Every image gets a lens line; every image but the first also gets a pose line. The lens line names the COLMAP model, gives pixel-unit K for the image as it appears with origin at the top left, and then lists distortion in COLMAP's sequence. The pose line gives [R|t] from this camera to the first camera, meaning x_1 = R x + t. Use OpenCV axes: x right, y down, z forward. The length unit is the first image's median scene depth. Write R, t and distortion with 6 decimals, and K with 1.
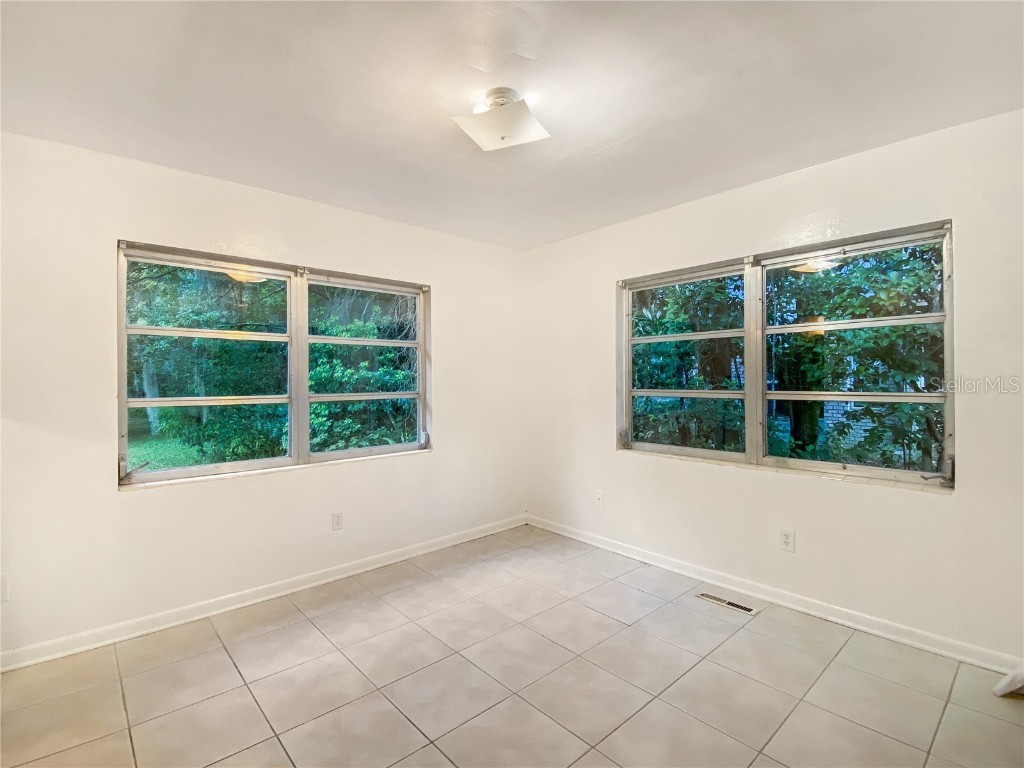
lens RADIAL K [[491.4, 0, 512.0], [0, 491.4, 384.0], [0, 0, 1]] dist [0.073573, -0.044712]
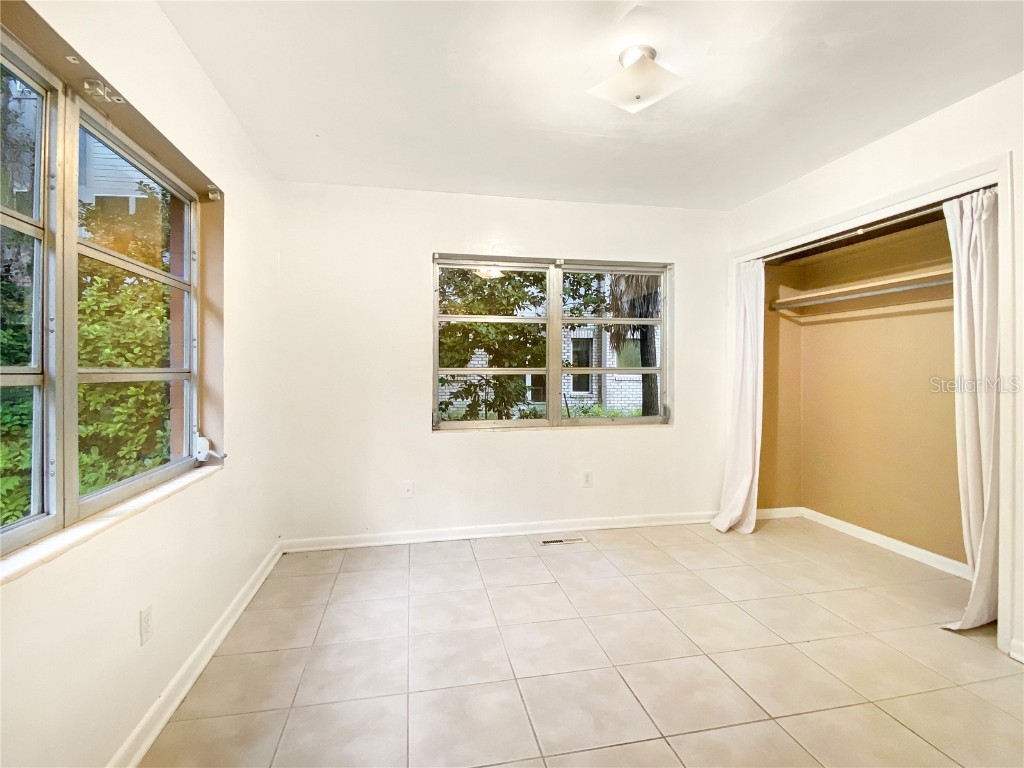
lens RADIAL K [[499.2, 0, 513.0], [0, 499.2, 386.9], [0, 0, 1]] dist [0.059251, -0.045483]
pose [[0.507095, -0.021564, 0.861620, -0.547262], [0.015033, 0.999756, 0.016174, 0.034484], [-0.861759, 0.004751, 0.507296, 0.397301]]
